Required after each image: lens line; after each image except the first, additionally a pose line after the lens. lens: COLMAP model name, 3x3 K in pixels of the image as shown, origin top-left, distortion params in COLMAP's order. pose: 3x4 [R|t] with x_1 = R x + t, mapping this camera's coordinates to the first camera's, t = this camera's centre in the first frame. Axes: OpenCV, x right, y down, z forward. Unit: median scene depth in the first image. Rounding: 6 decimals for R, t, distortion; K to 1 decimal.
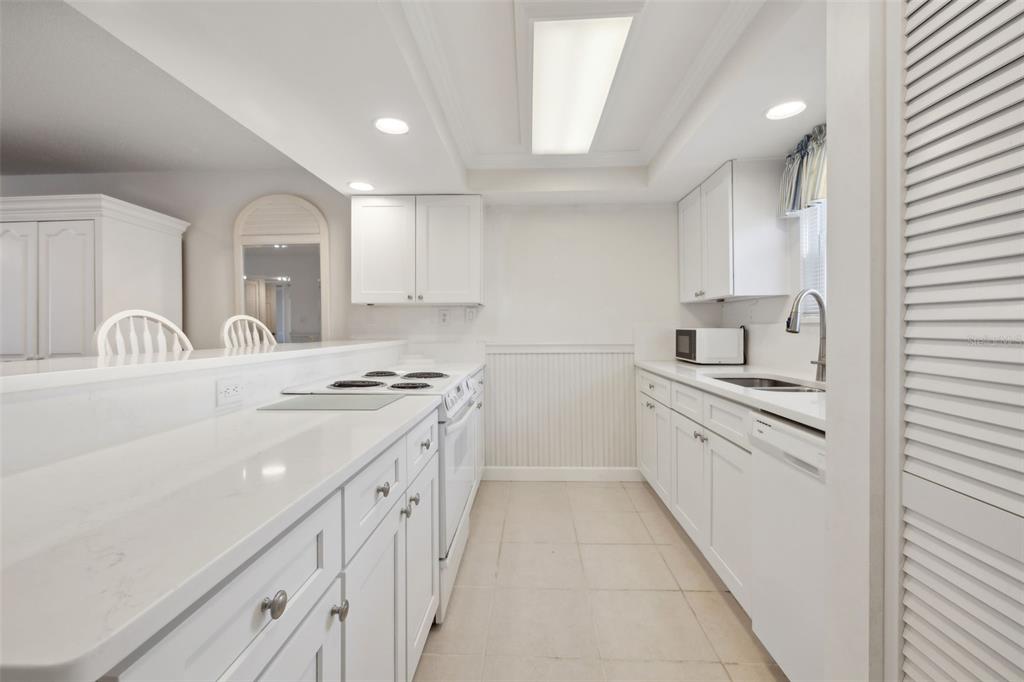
lens RADIAL K [[432.5, 0, 522.3], [0, 432.5, 330.4], [0, 0, 1]] dist [-0.004460, -0.000116]
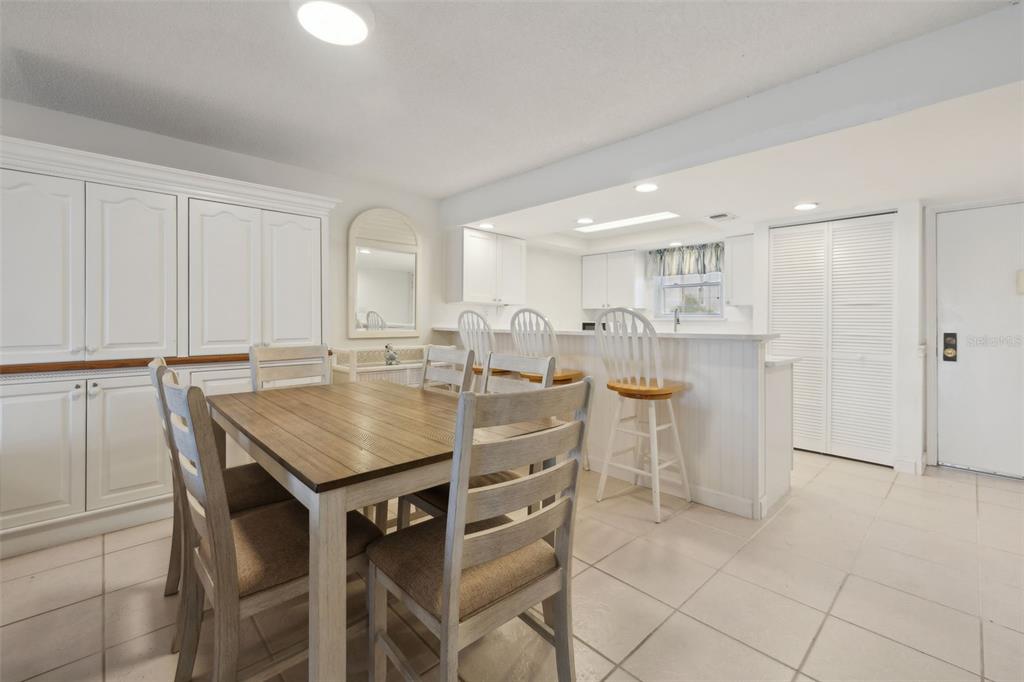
lens RADIAL K [[432.5, 0, 501.3], [0, 432.5, 321.3], [0, 0, 1]] dist [-0.004460, -0.000116]
pose [[0.719906, 0.012274, 0.693963, -1.397783], [-0.006348, 0.999918, -0.011099, 0.017018], [-0.694042, 0.003585, 0.719925, -0.148209]]
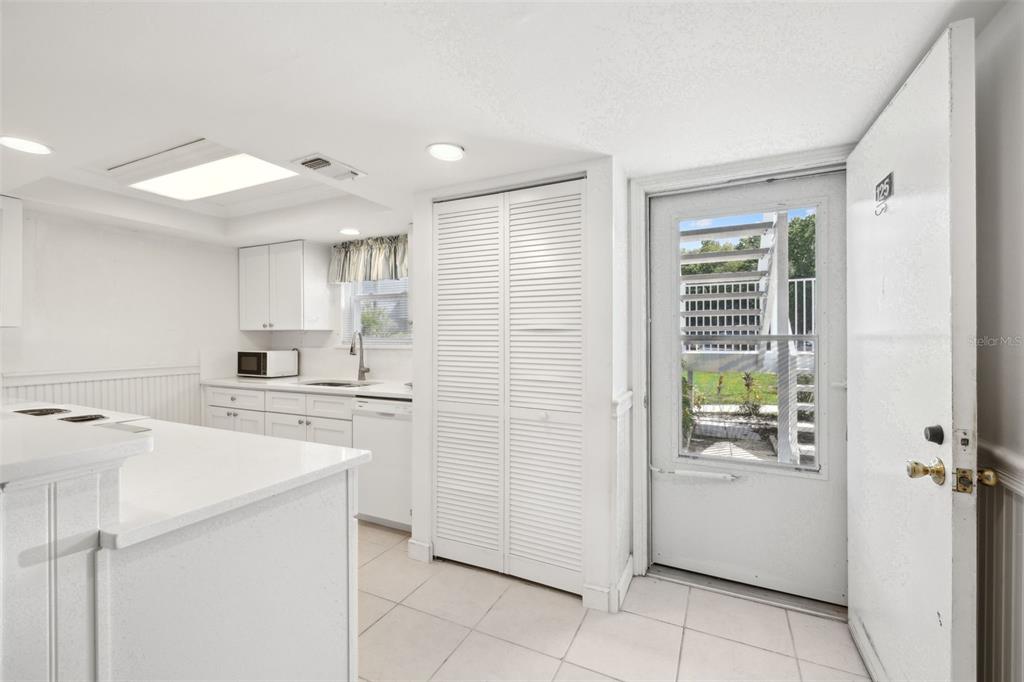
lens RADIAL K [[432.5, 0, 503.7], [0, 432.5, 338.3], [0, 0, 1]] dist [-0.004460, -0.000116]
pose [[0.414527, 0.000791, 0.910037, -0.509034], [0.005877, 0.999976, -0.003546, -0.035258], [-0.910018, 0.006818, 0.414513, -0.223047]]
